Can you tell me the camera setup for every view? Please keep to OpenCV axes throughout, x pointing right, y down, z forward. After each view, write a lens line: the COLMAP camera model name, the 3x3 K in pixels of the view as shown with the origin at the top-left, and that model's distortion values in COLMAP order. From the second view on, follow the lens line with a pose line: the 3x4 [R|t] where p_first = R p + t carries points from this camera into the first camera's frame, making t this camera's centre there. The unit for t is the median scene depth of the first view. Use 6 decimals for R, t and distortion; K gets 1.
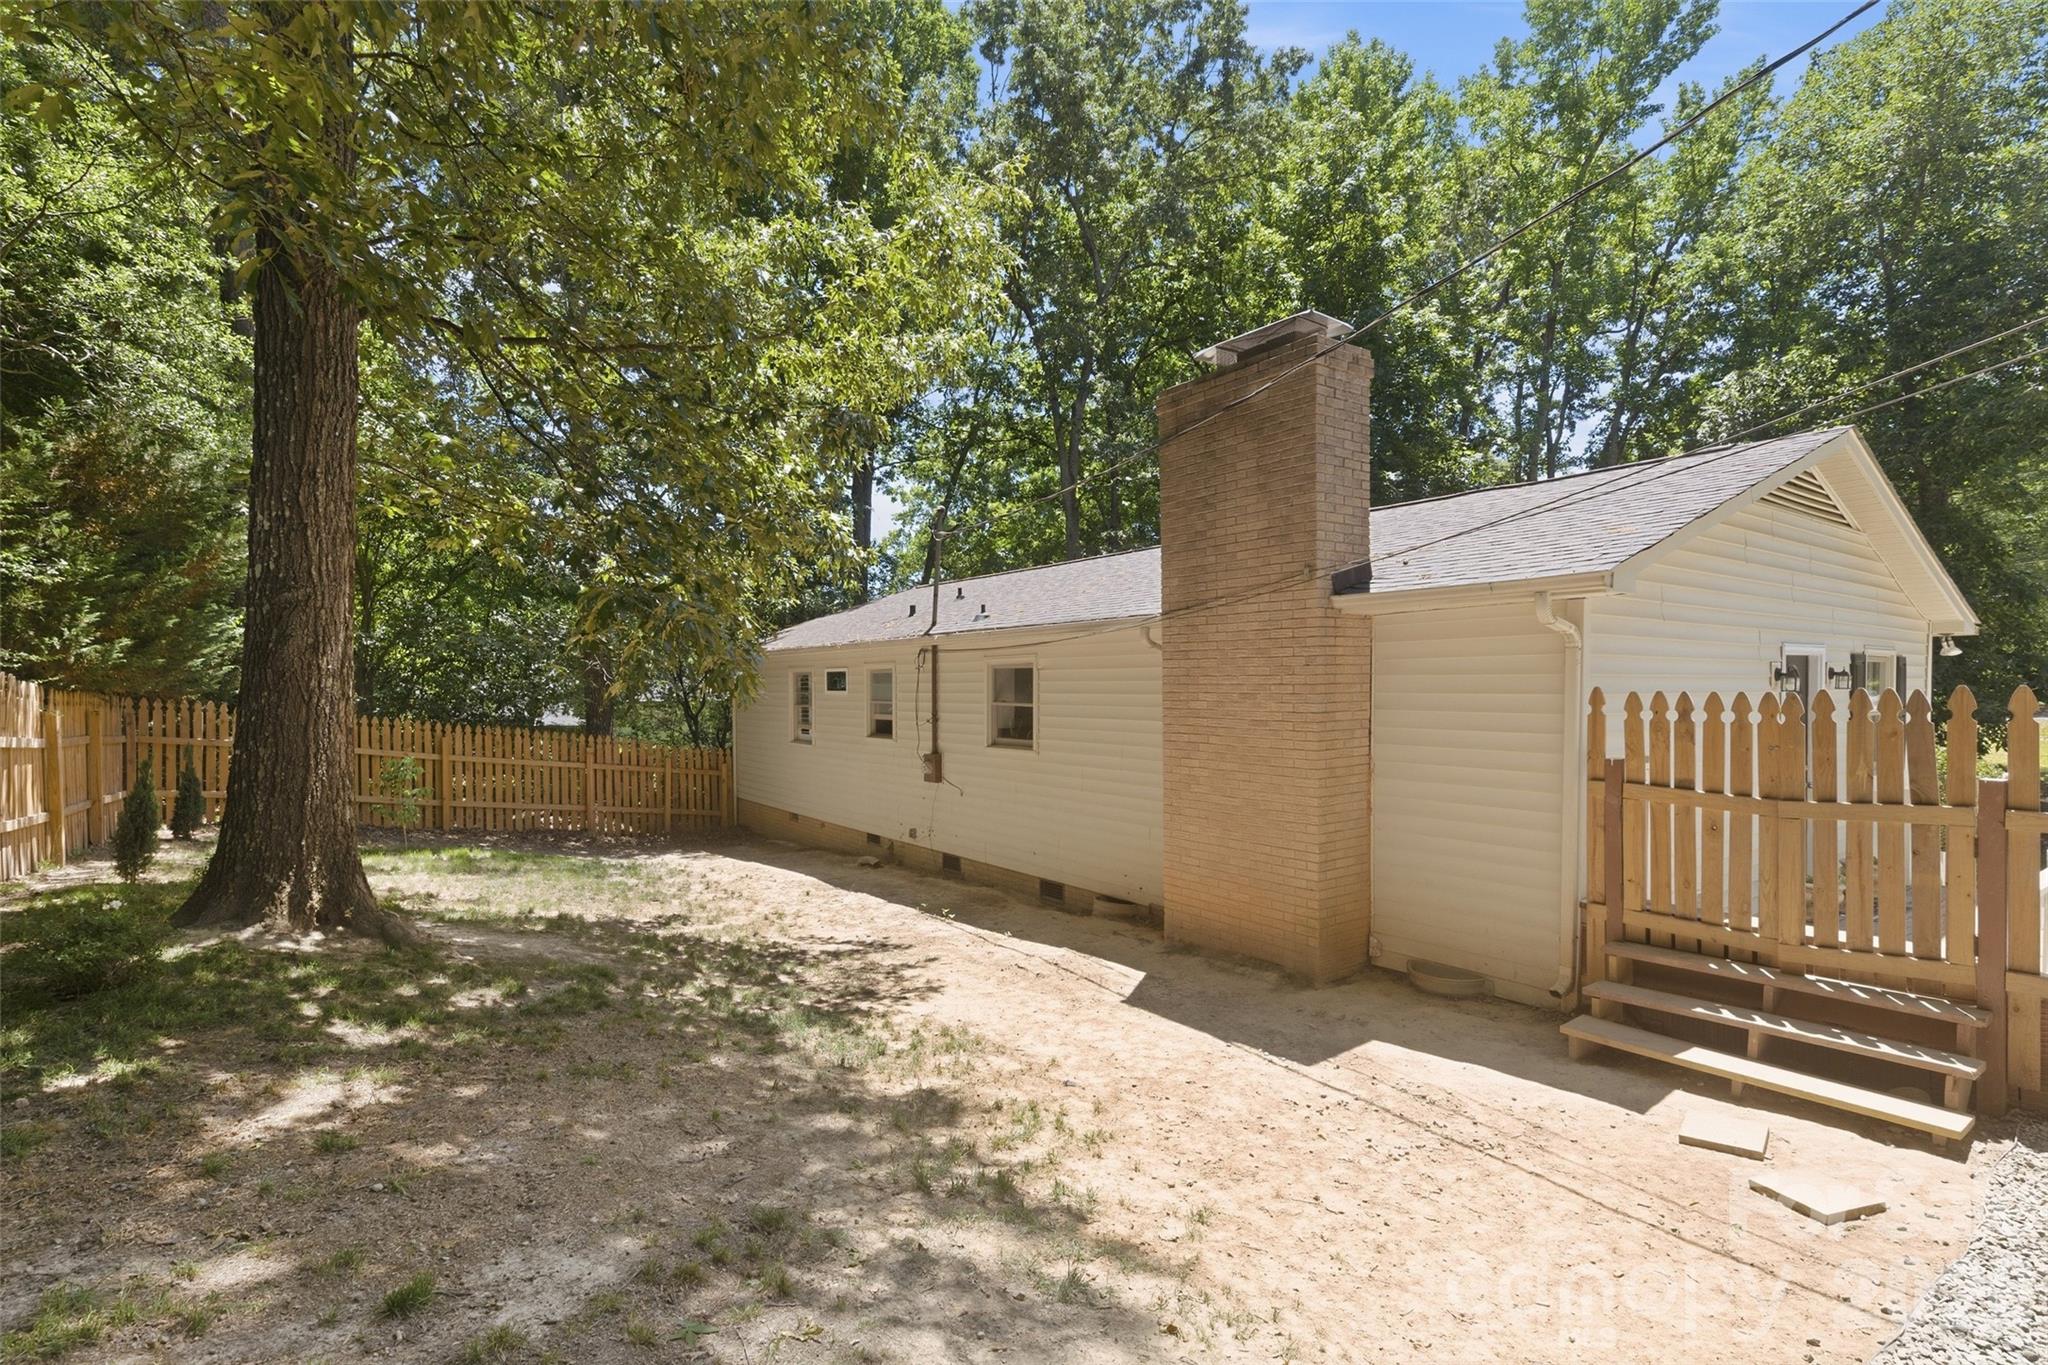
lens RADIAL K [[1009.3, 0, 1031.6], [0, 1009.3, 687.8], [0, 0, 1]] dist [0.014041, -0.000179]
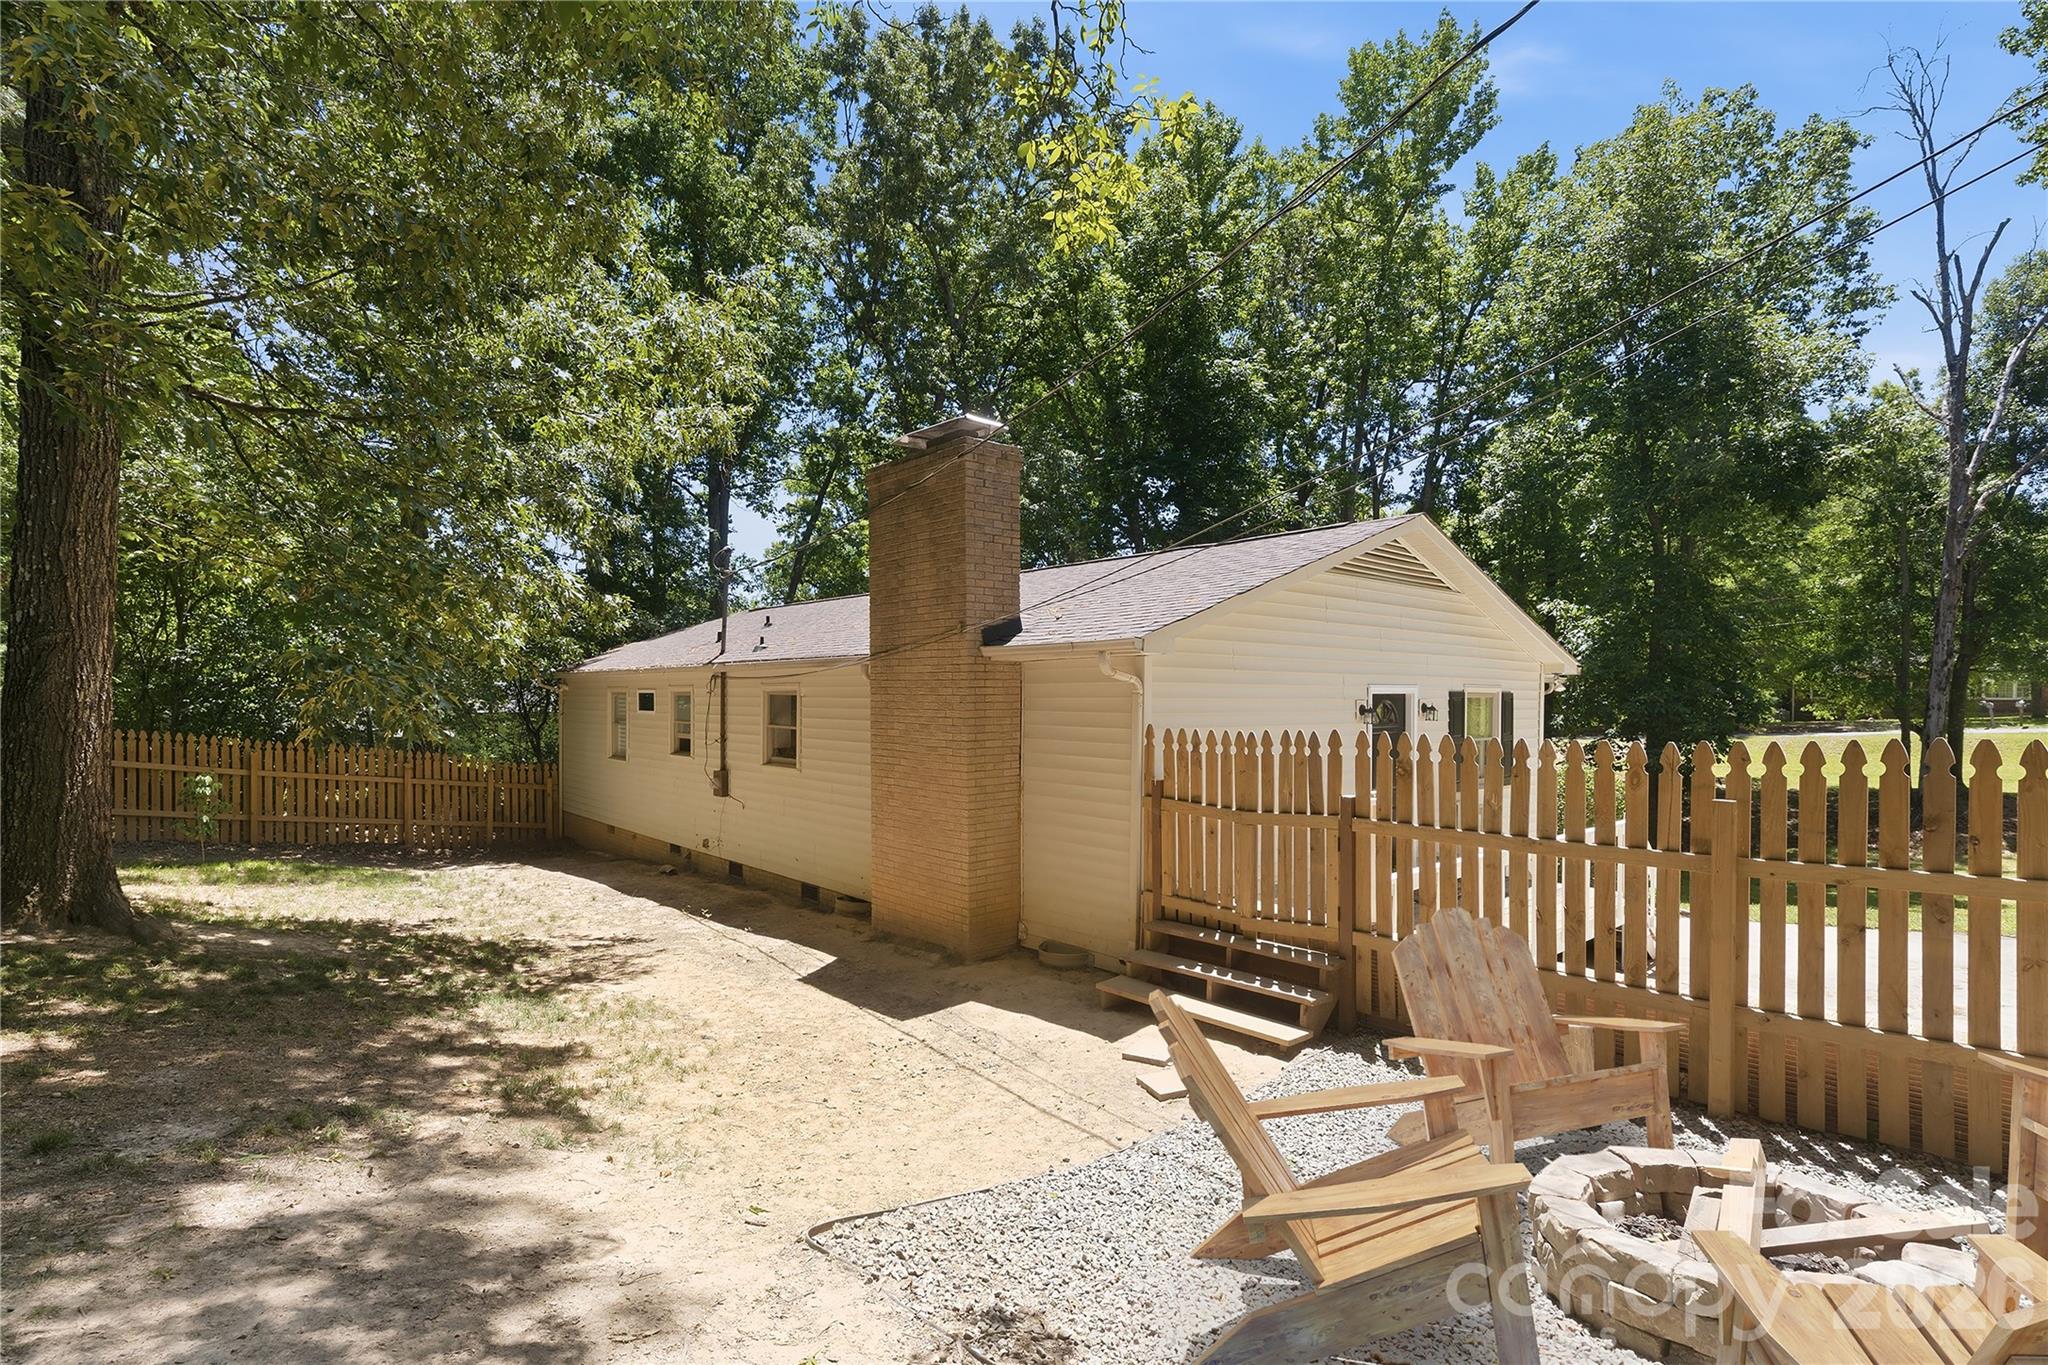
lens RADIAL K [[1009.3, 0, 1030.9], [0, 1009.3, 689.9], [0, 0, 1]] dist [0.014041, -0.000179]
pose [[0.995308, 0.008613, 0.096373, 0.177796], [-0.007707, 0.999923, -0.009767, -0.019604], [-0.096449, 0.008979, 0.995297, -0.172461]]
